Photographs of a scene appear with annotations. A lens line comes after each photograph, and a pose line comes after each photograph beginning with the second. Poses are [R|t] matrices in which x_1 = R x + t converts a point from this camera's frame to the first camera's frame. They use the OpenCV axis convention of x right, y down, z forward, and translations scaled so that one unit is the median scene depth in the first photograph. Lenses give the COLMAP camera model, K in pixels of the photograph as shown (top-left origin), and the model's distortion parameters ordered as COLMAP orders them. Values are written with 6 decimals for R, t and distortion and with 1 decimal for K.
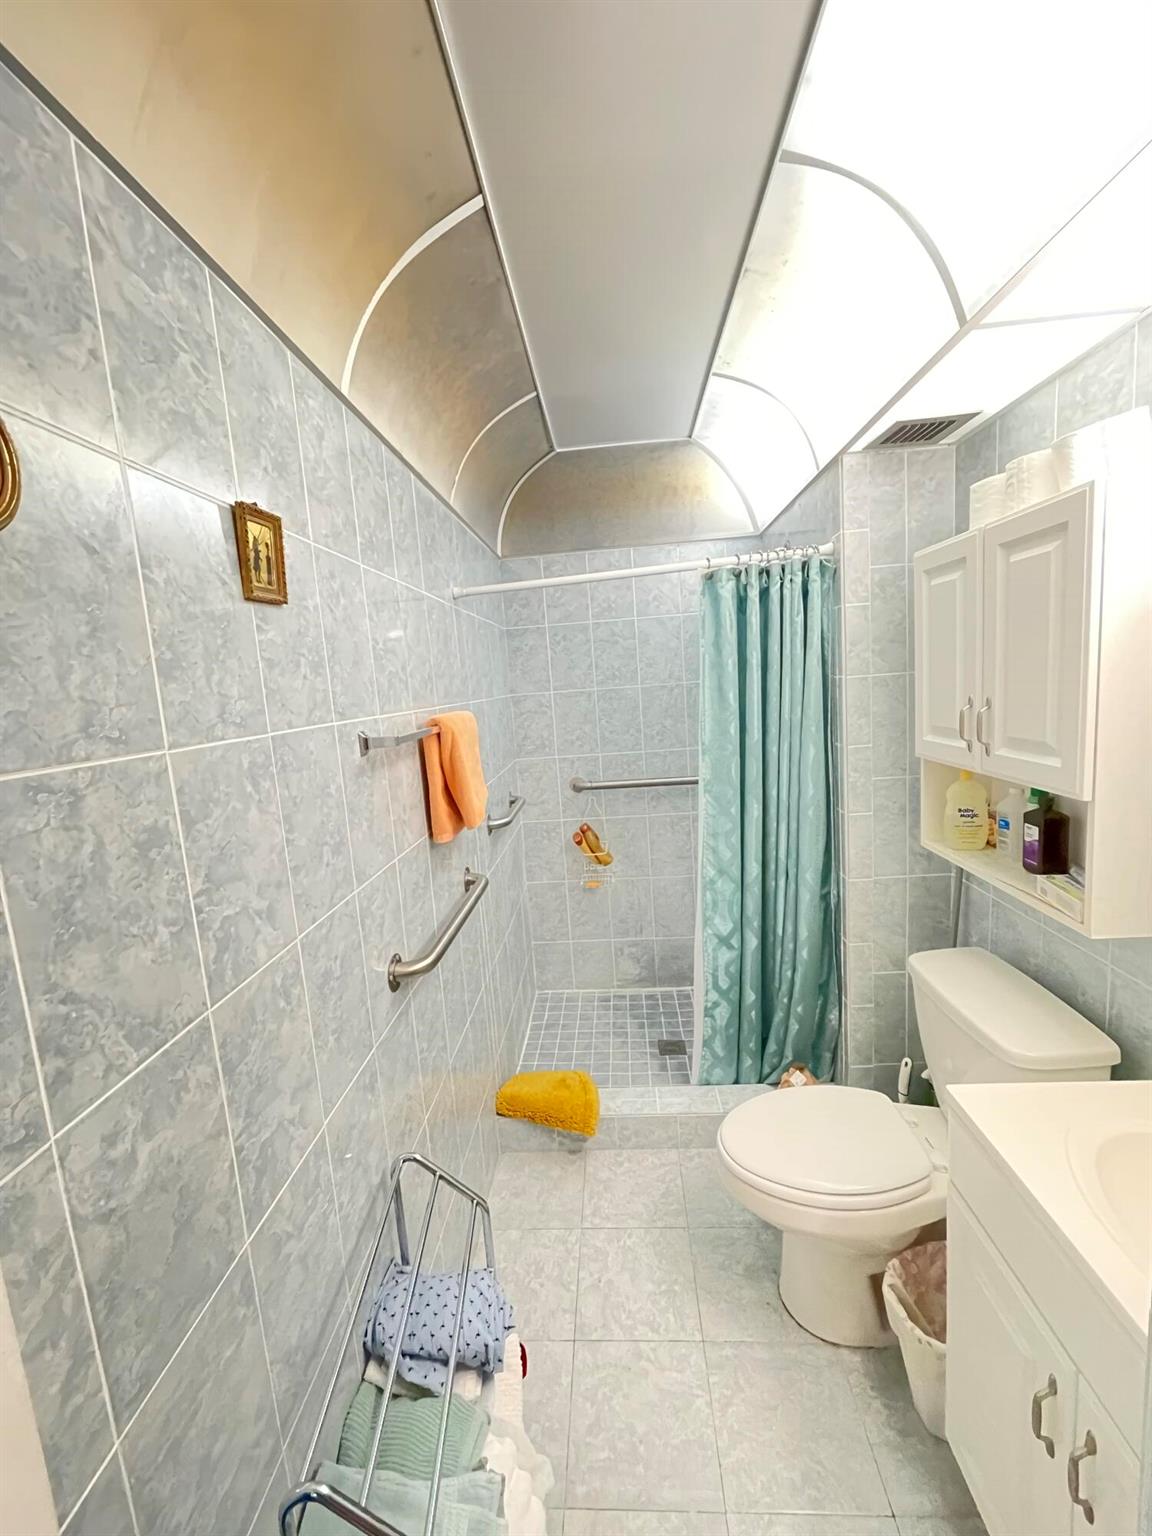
lens RADIAL K [[619.9, 0, 574.3], [0, 619.9, 765.9], [0, 0, 1]] dist [-0.003687, 0.000654]
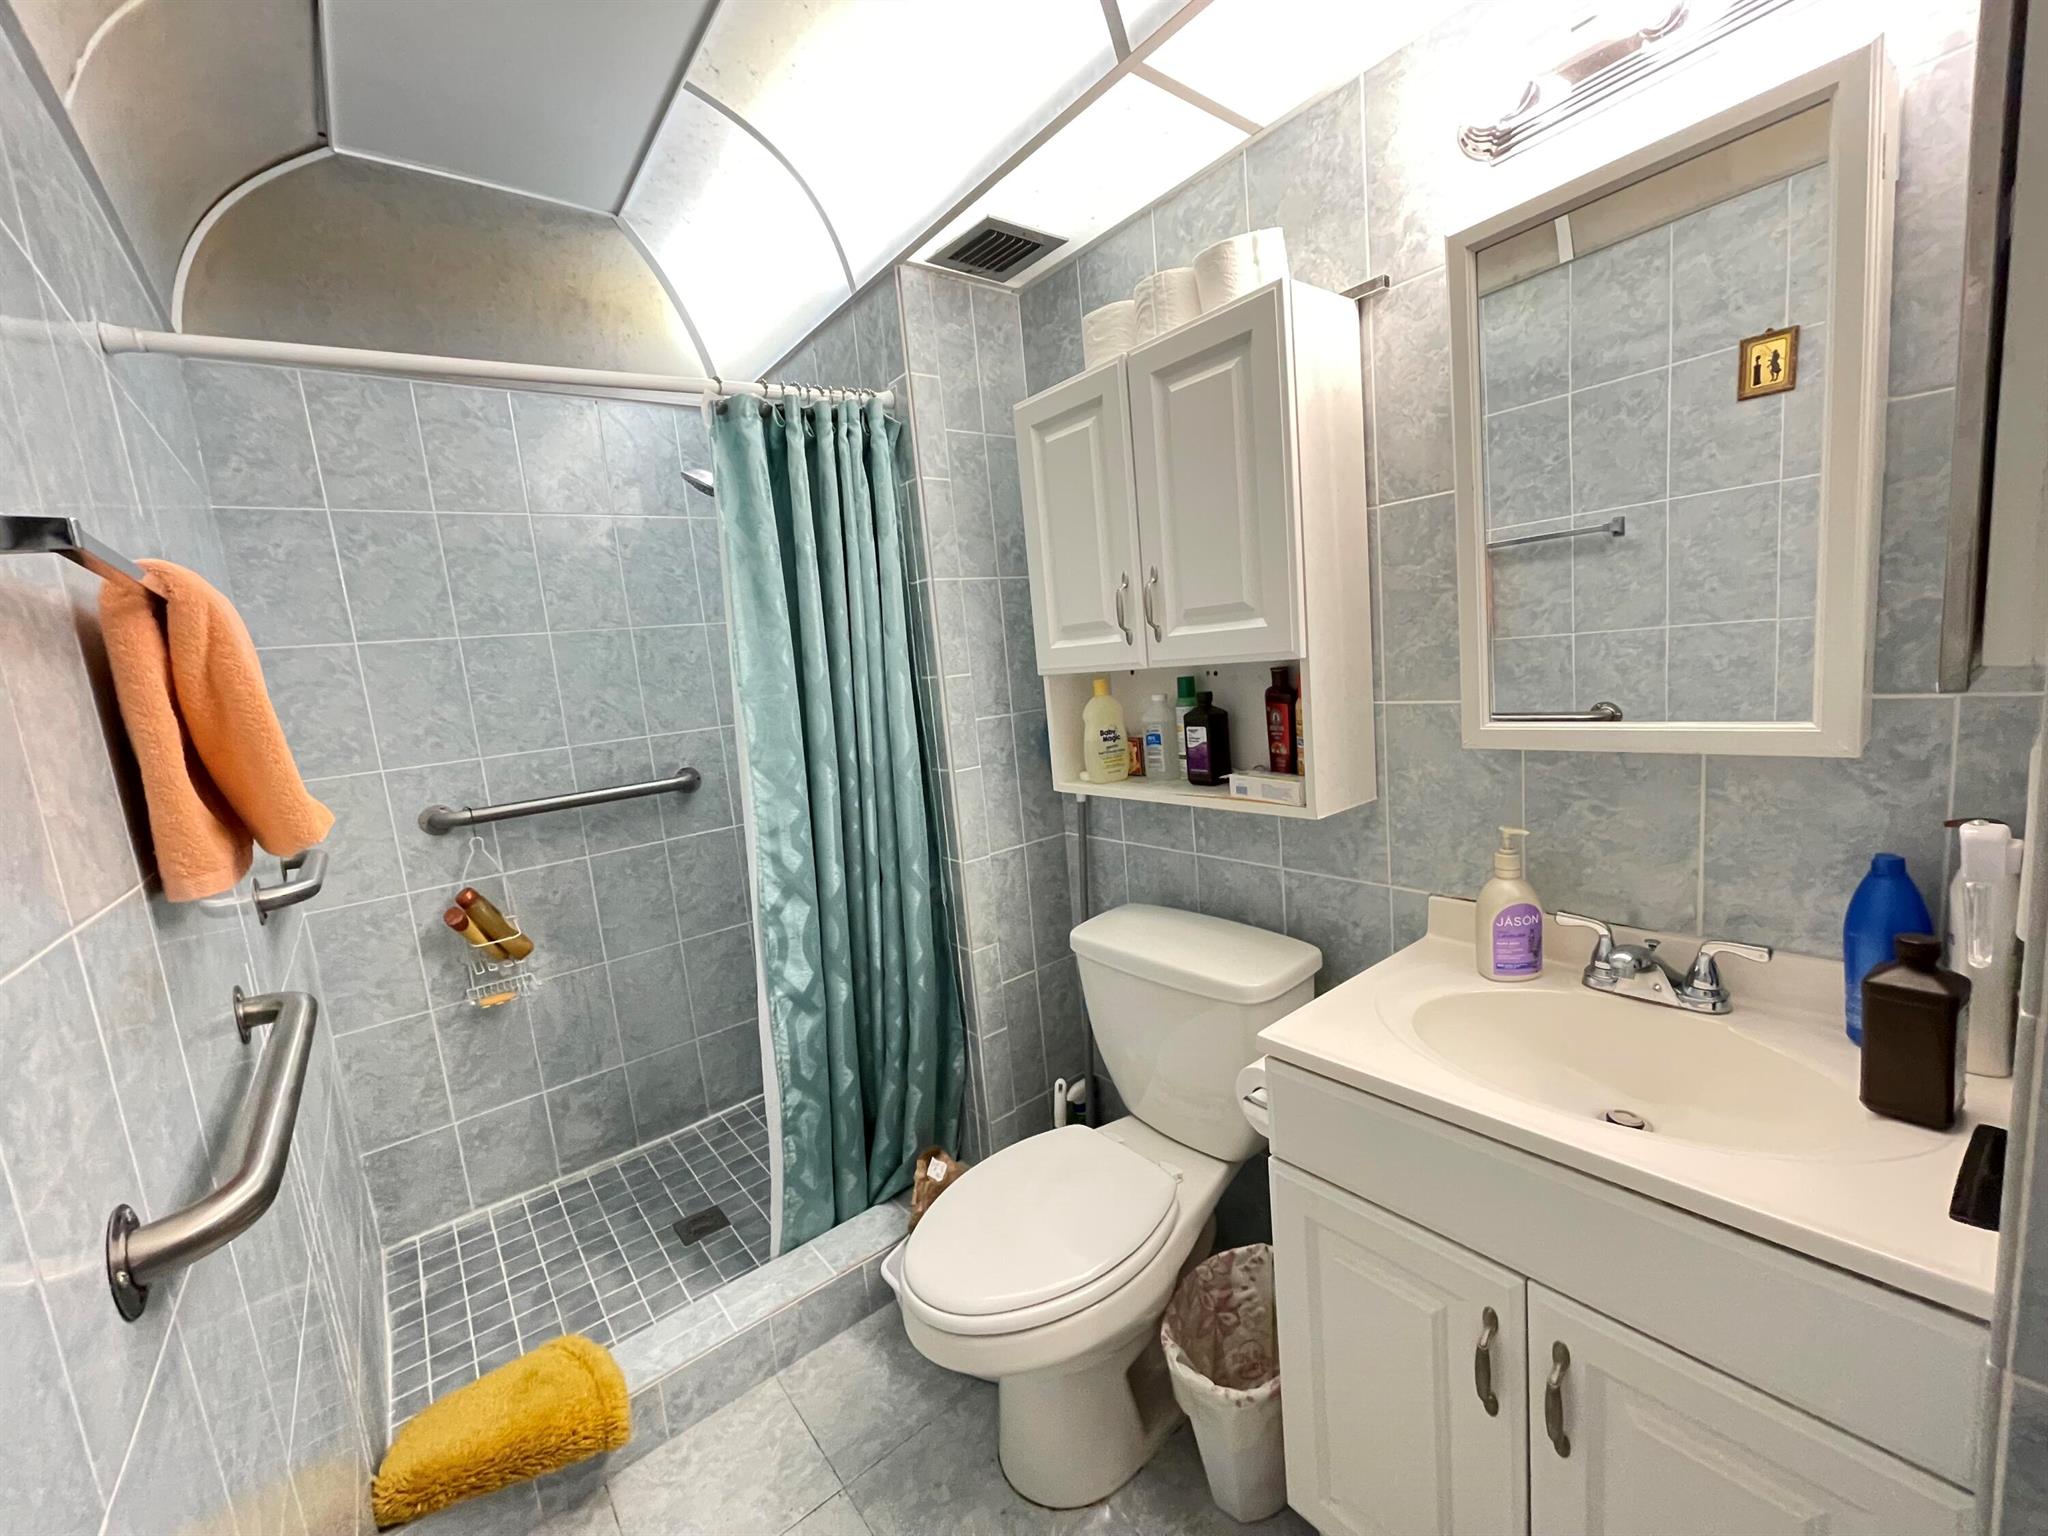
lens RADIAL K [[826.6, 0, 1026.6], [0, 826.6, 771.5], [0, 0, 1]] dist [-0.003687, 0.000654]
pose [[0.742263, -0.095128, 0.663322, -0.130852], [0.131929, 0.991244, -0.005474, 0.092246], [-0.656993, 0.091575, 0.748314, 0.218997]]
